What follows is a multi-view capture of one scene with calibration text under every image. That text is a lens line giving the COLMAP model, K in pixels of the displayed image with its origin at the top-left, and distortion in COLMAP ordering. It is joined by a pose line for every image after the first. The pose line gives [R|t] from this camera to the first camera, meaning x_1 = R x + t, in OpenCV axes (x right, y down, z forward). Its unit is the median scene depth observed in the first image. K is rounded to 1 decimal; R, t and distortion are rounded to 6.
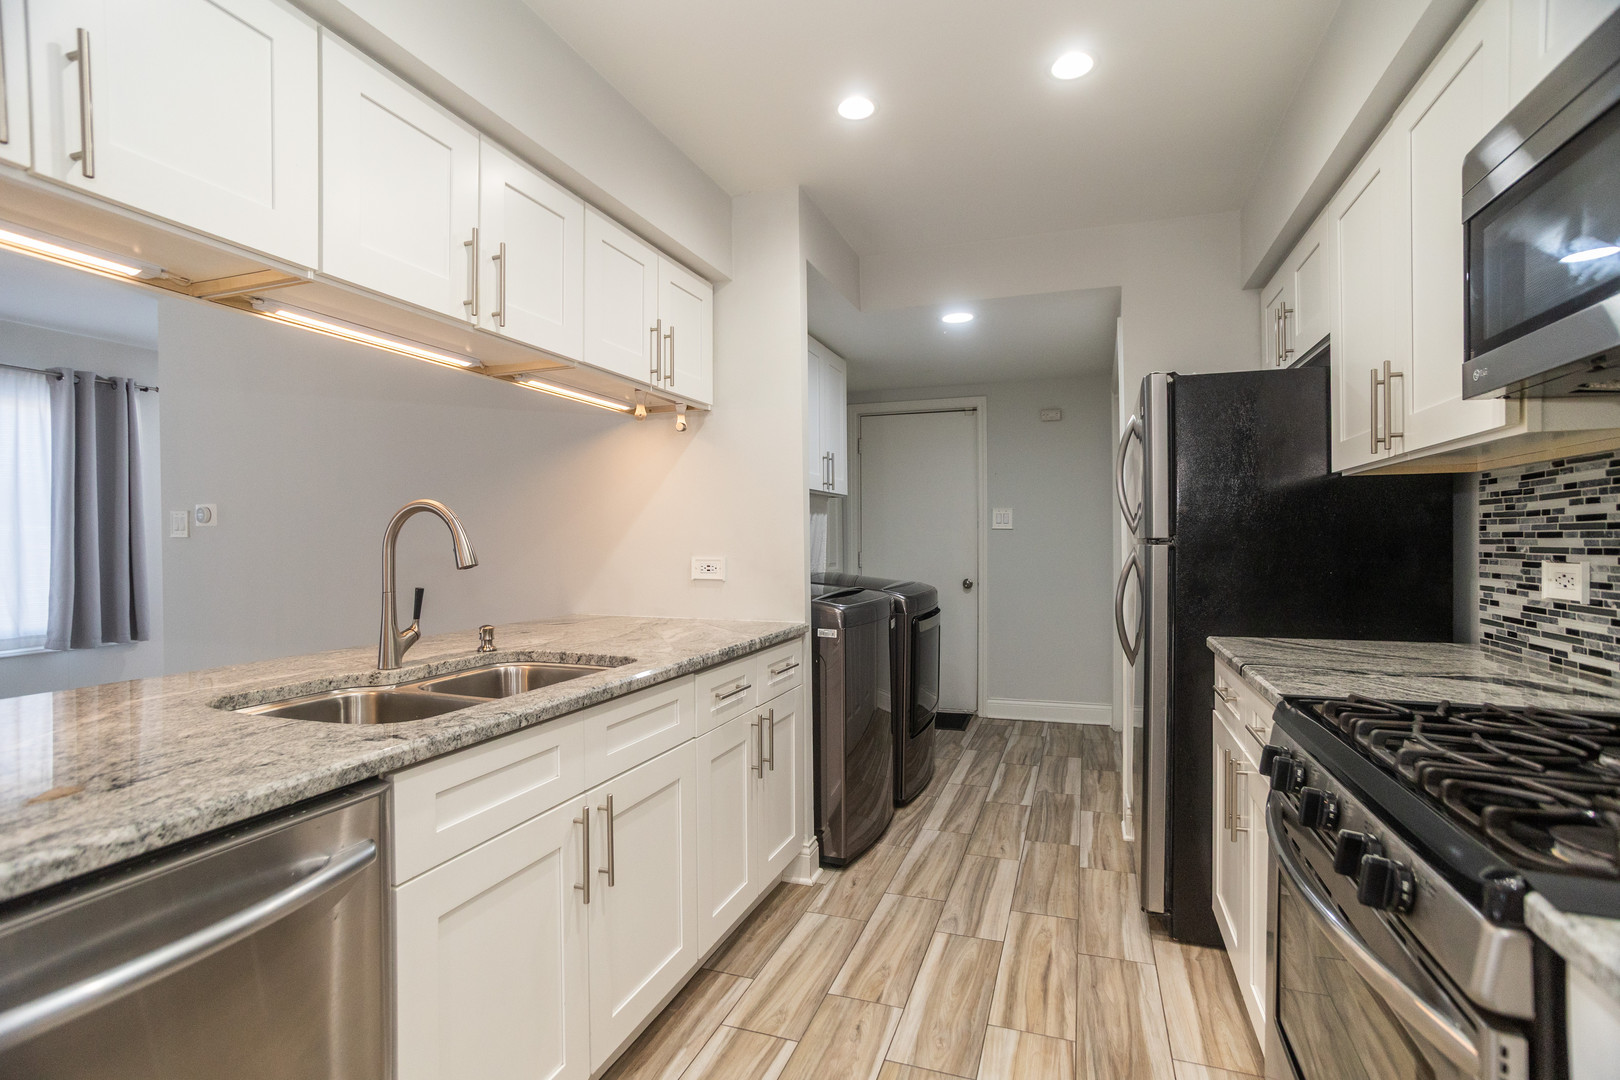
lens RADIAL K [[775.6, 0, 804.3], [0, 775.6, 544.1], [0, 0, 1]] dist [-0.073469, 0.046071]
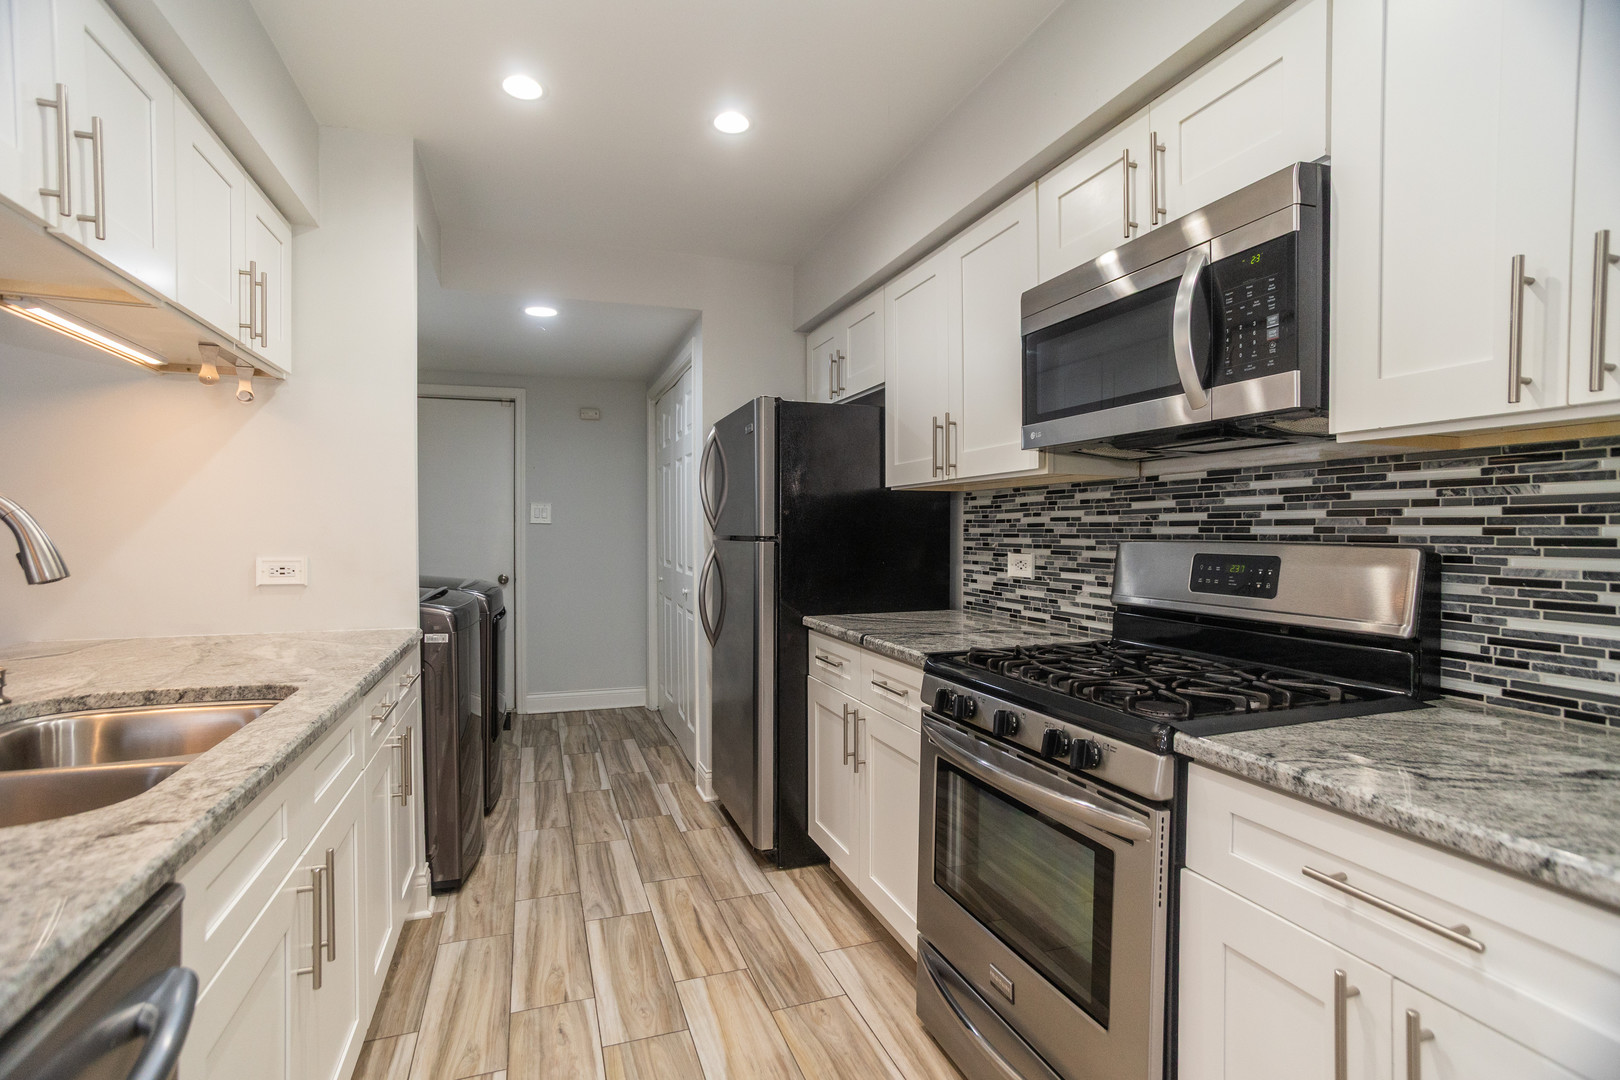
lens RADIAL K [[775.6, 0, 804.3], [0, 775.6, 544.1], [0, 0, 1]] dist [-0.073469, 0.046071]
pose [[0.771862, -0.005818, 0.635764, -0.266200], [-0.000804, 0.999948, 0.010126, -0.007925], [-0.635790, -0.008326, 0.771817, 0.034438]]
